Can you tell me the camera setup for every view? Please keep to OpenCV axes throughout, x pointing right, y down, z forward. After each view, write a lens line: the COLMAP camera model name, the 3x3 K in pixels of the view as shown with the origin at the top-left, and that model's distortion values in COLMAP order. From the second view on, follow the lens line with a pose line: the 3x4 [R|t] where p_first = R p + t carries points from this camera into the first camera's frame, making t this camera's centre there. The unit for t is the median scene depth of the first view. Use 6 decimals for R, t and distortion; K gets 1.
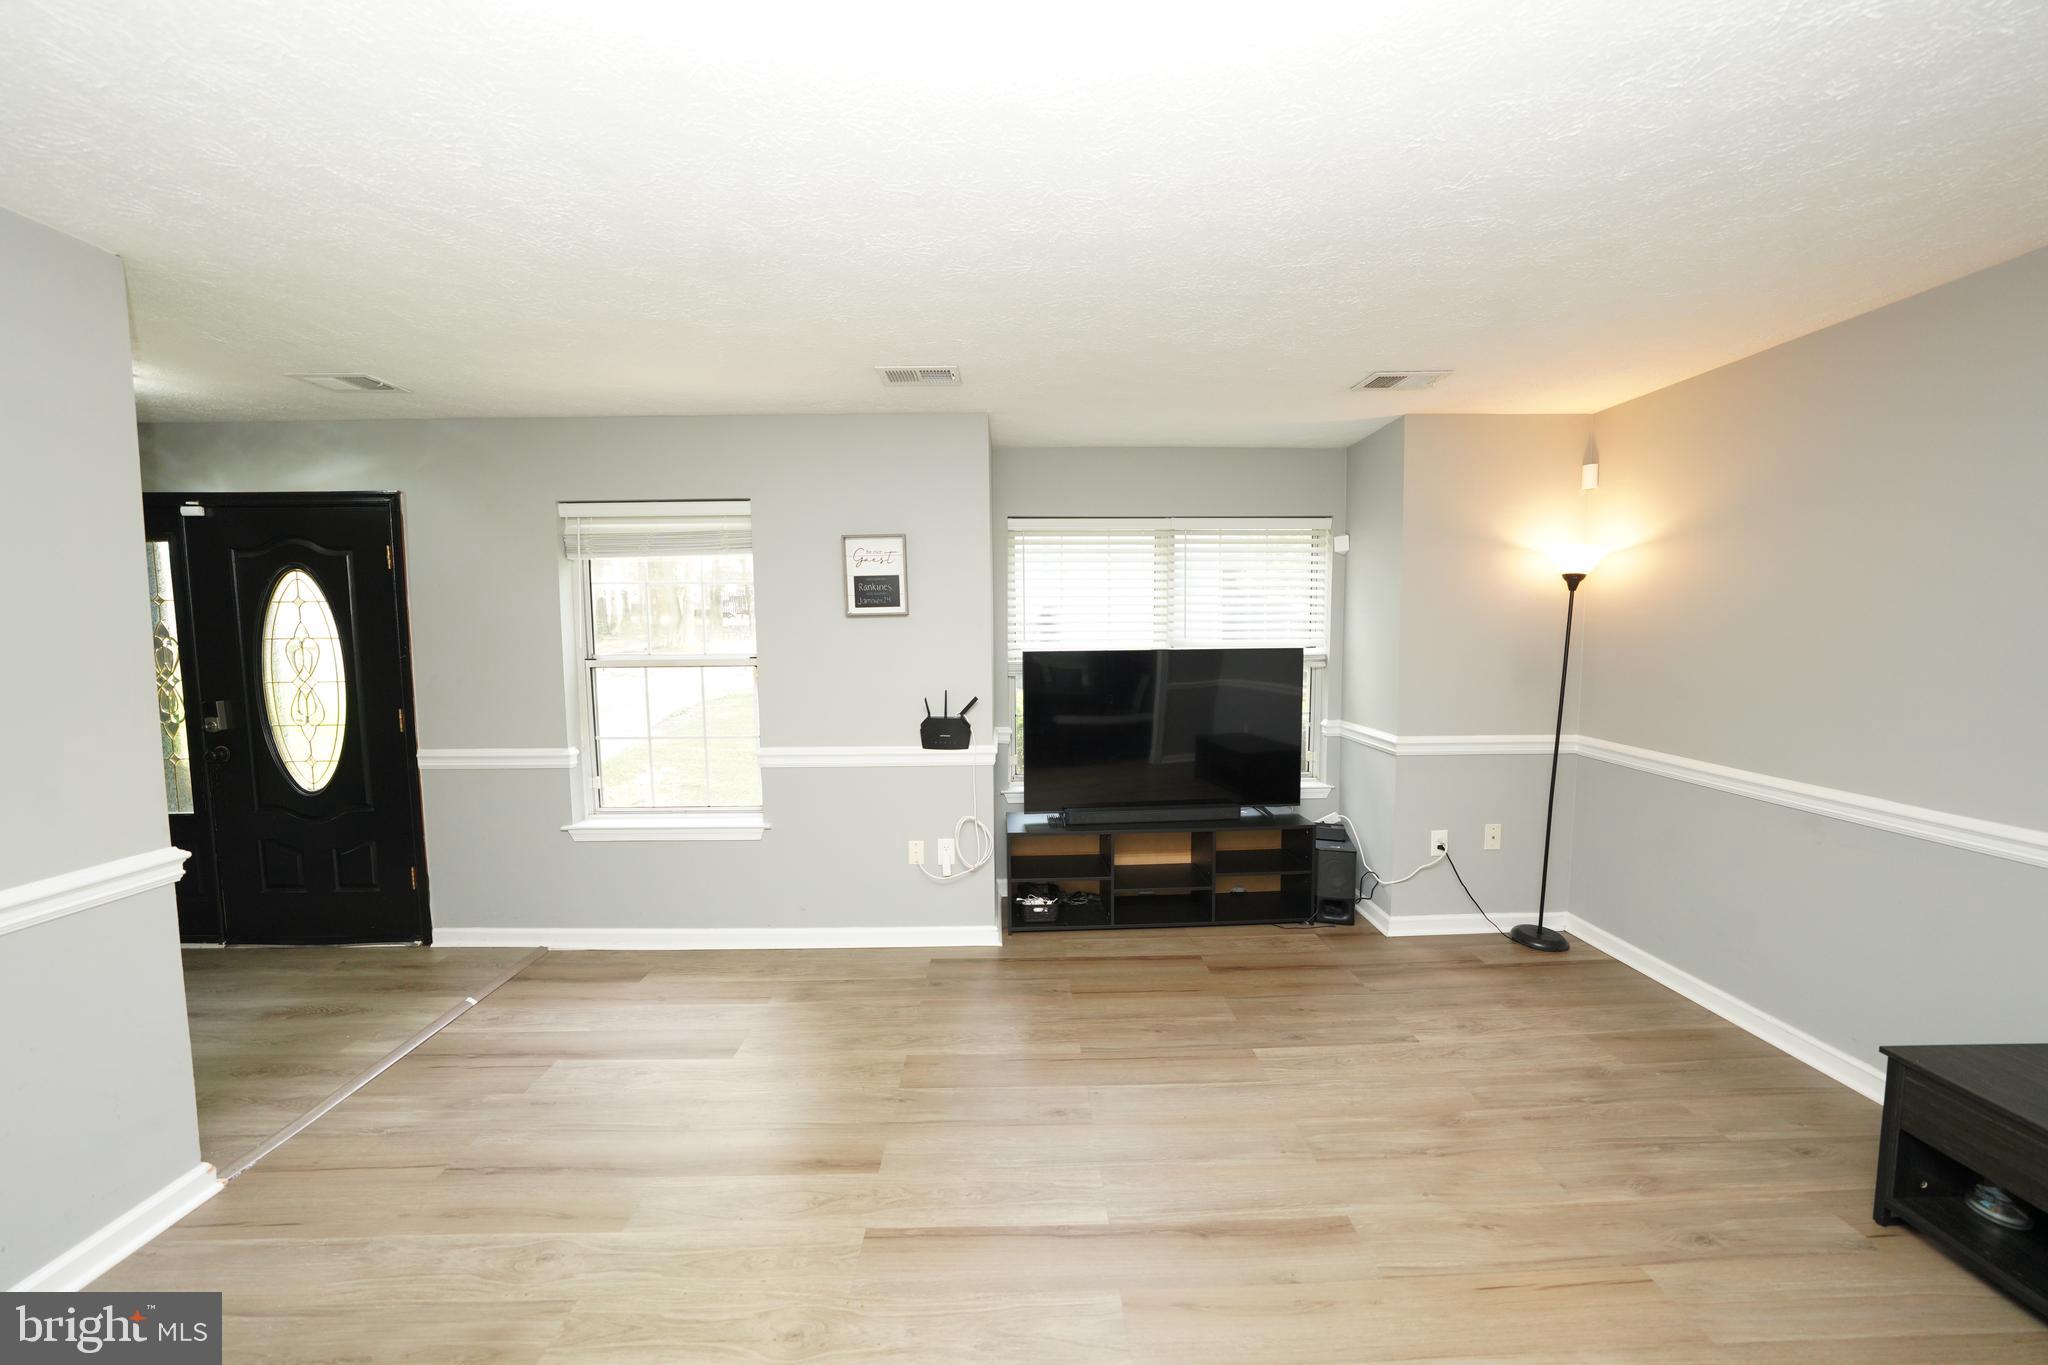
lens RADIAL K [[712.0, 0, 1028.6], [0, 712.0, 682.3], [0, 0, 1]] dist [-0.026713, 0.006178]
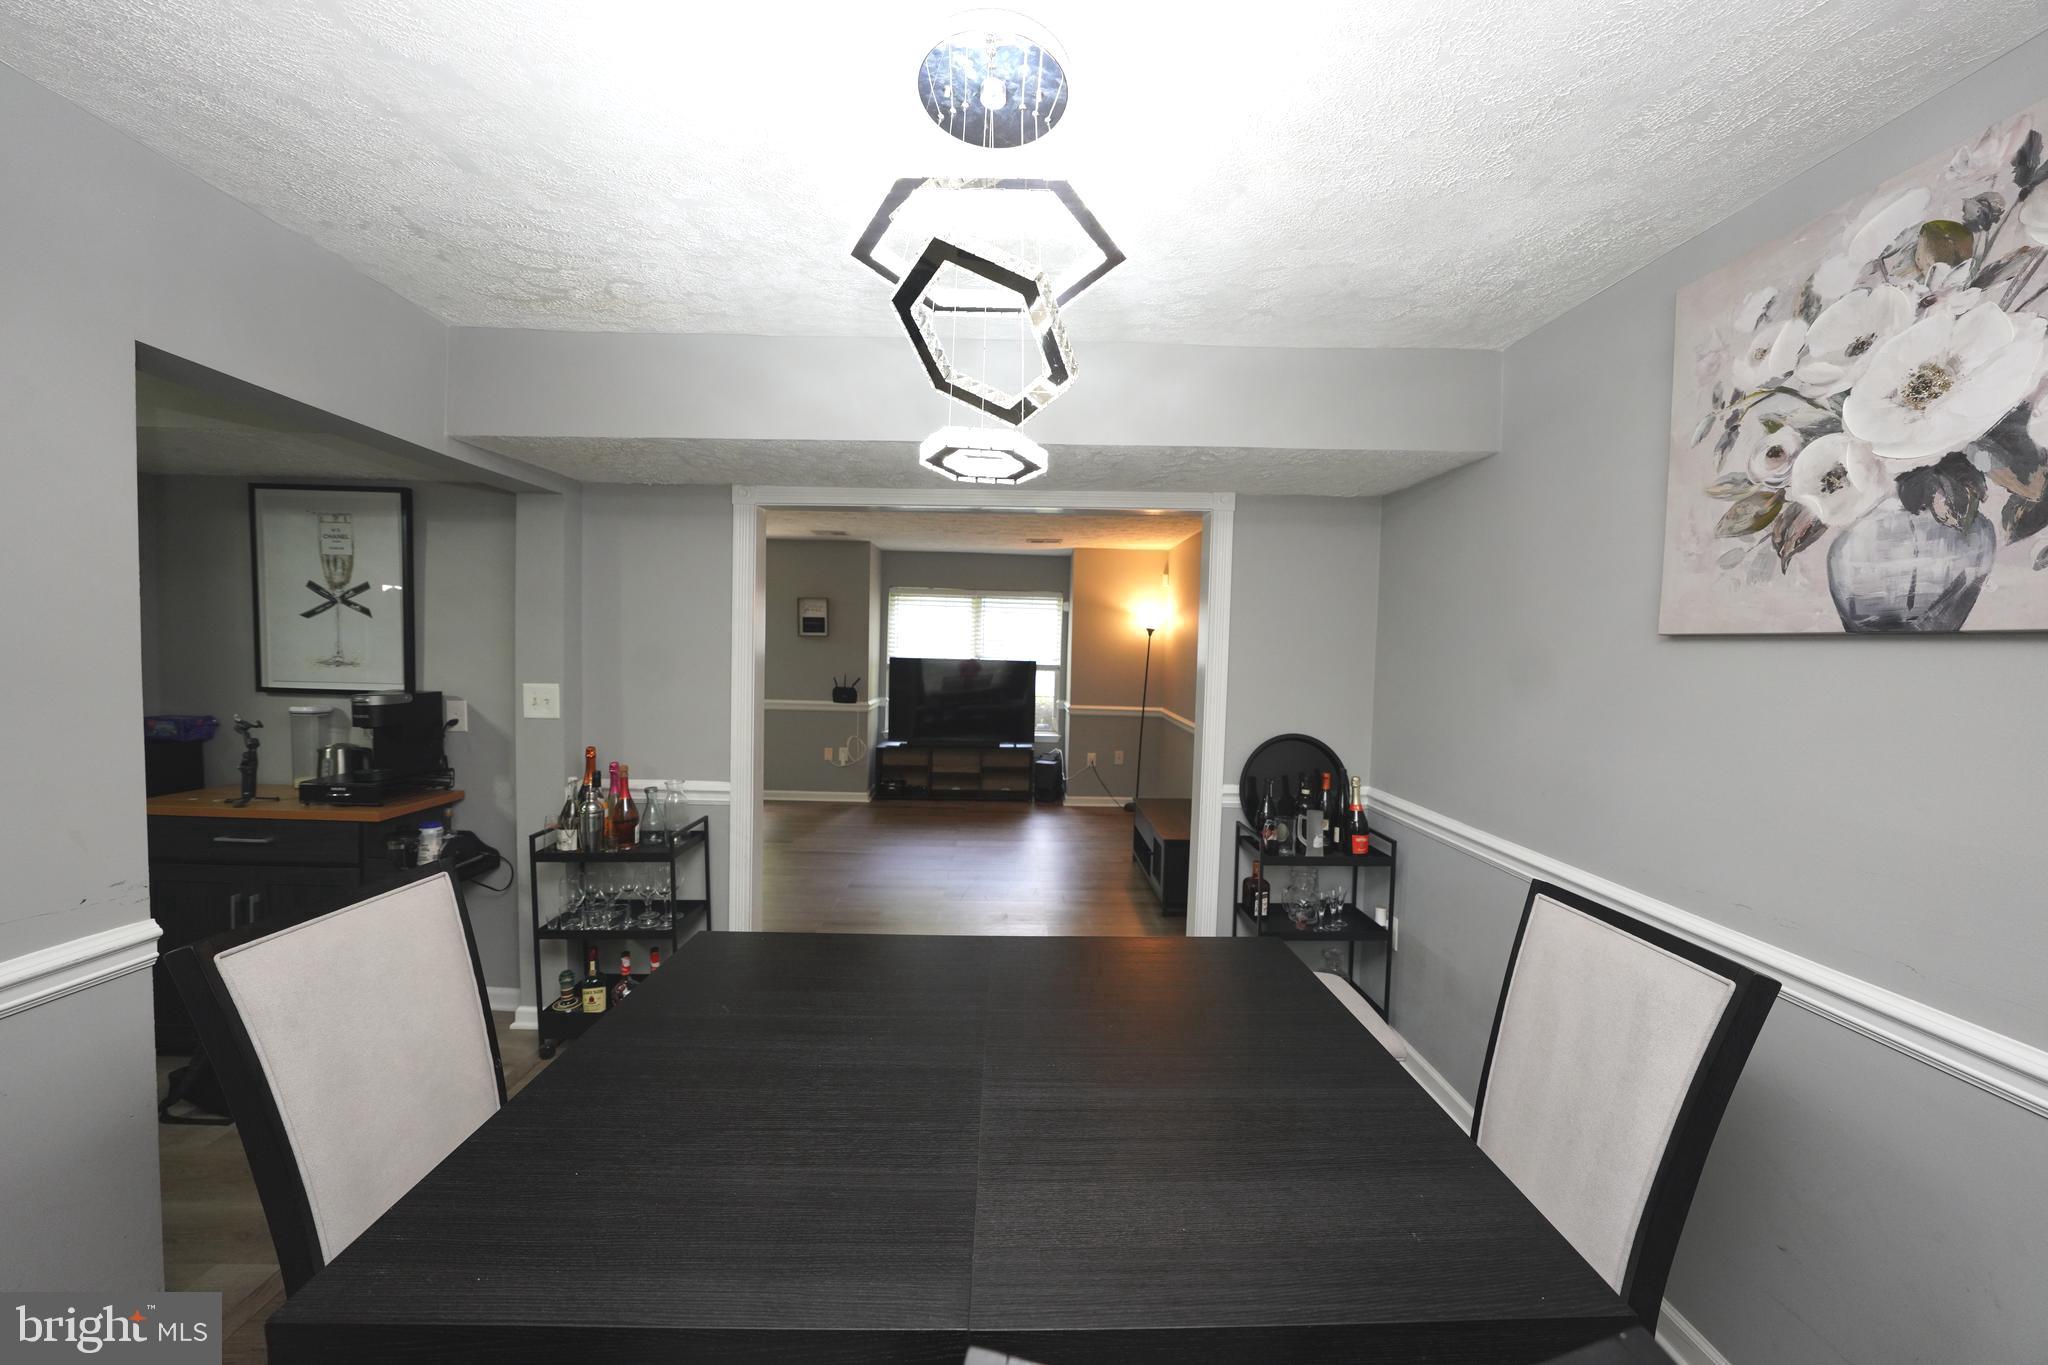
lens RADIAL K [[712.0, 0, 1028.6], [0, 712.0, 682.3], [0, 0, 1]] dist [-0.026713, 0.006178]
pose [[0.999286, 0.034804, 0.014671, 0.382035], [-0.034272, 0.998796, -0.035113, 0.088771], [-0.015875, 0.034585, 0.999276, -1.054651]]
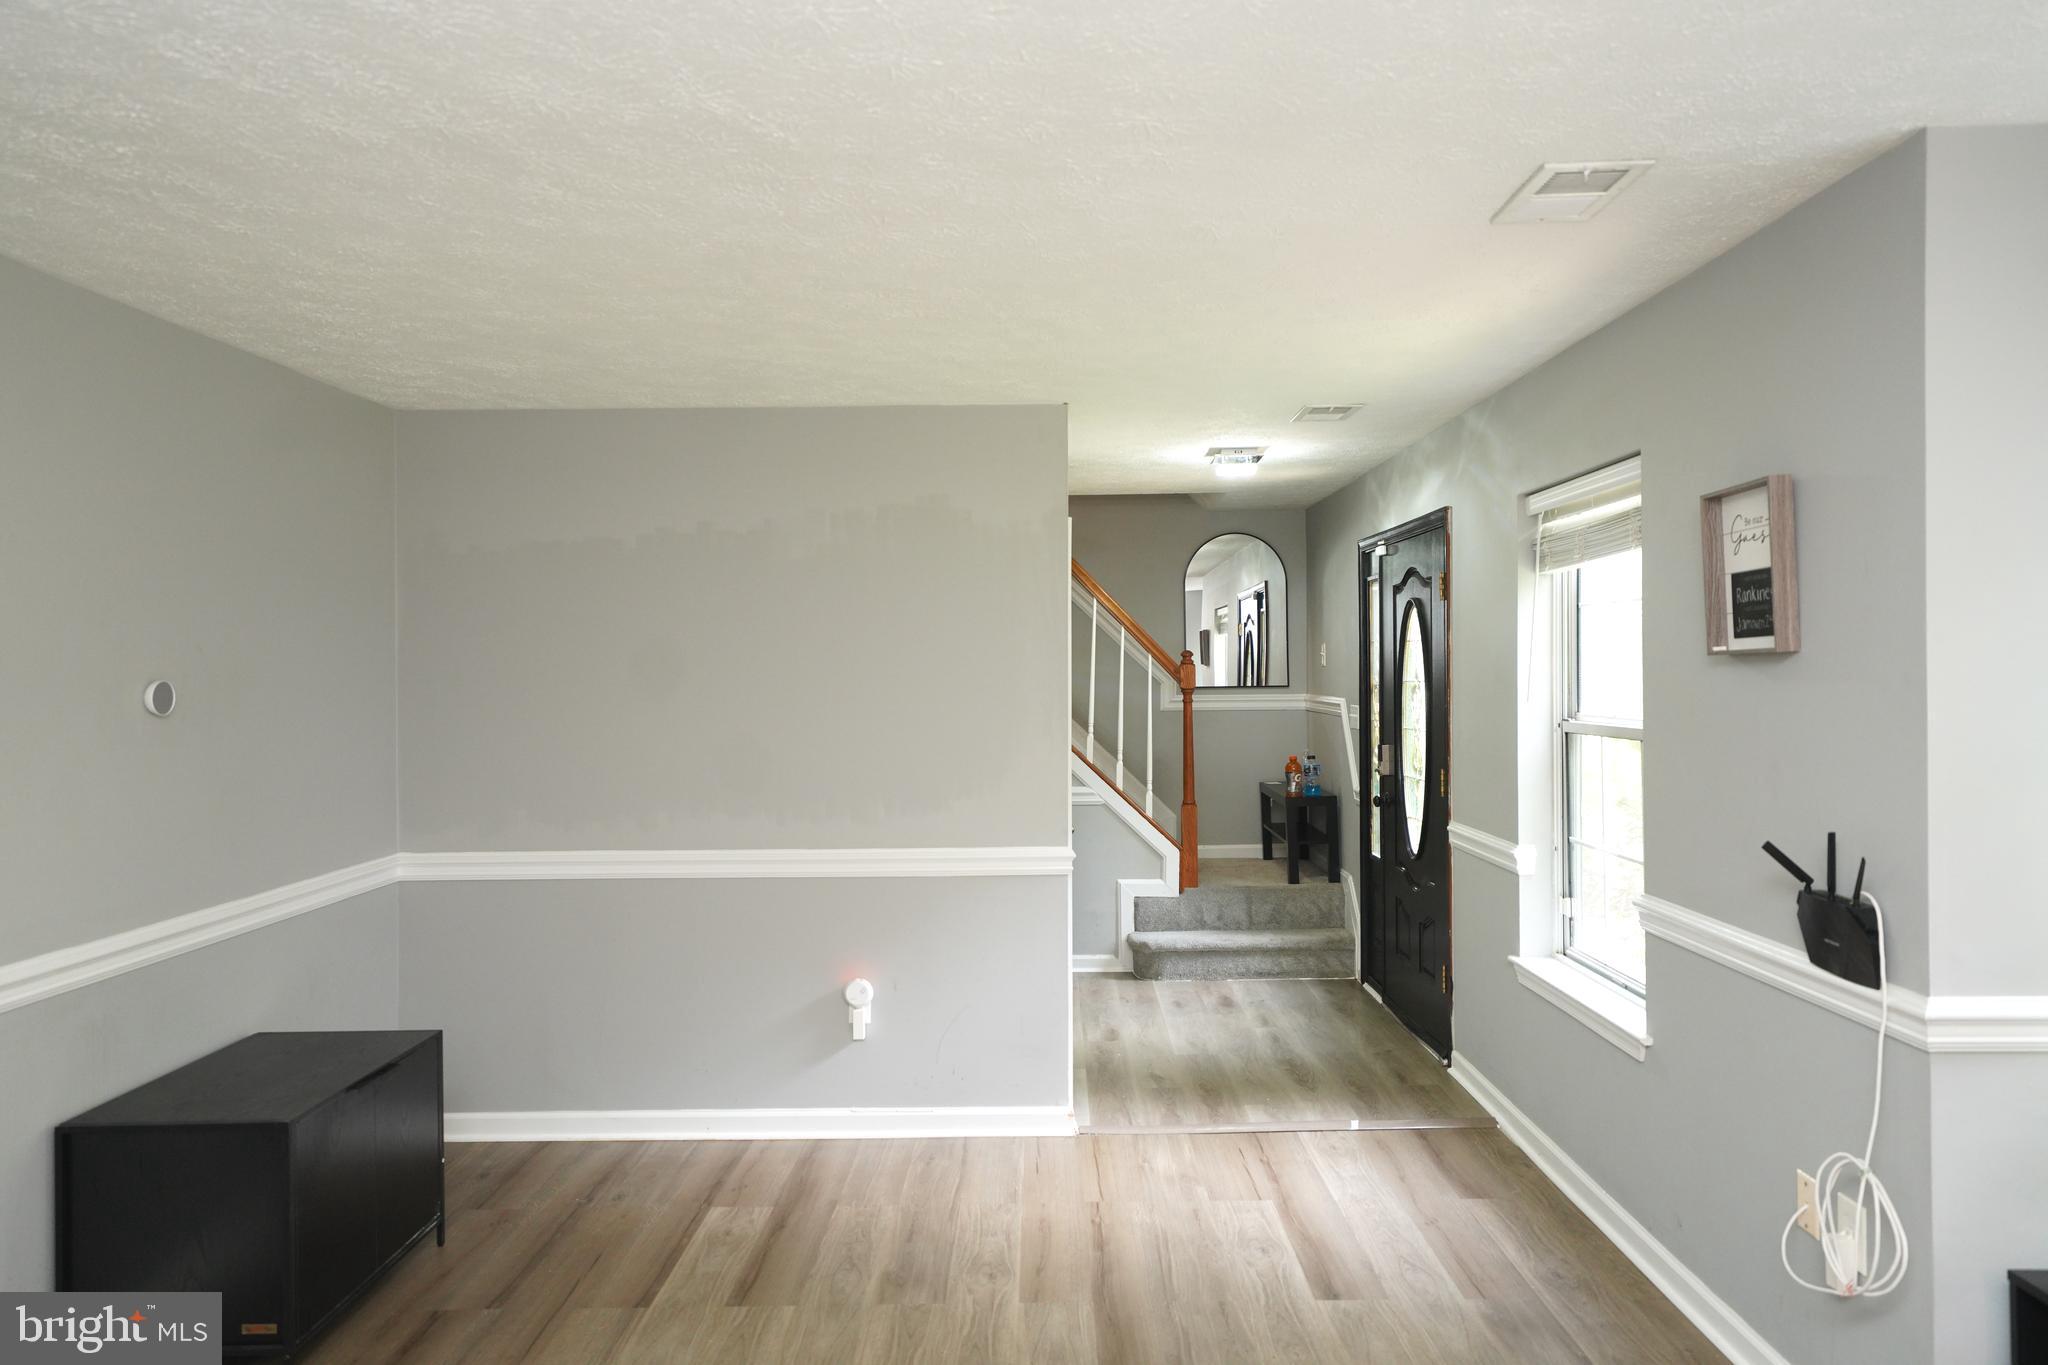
lens RADIAL K [[1336.1, 0, 1024.0], [0, 1336.1, 682.5], [0, 0, 1]] dist [0.034377, -0.001536]
pose [[-0.035248, 0.016600, -0.999241, 0.690242], [-0.068264, 0.997487, 0.018979, -0.059080], [0.997044, 0.068881, -0.034026, 0.547989]]
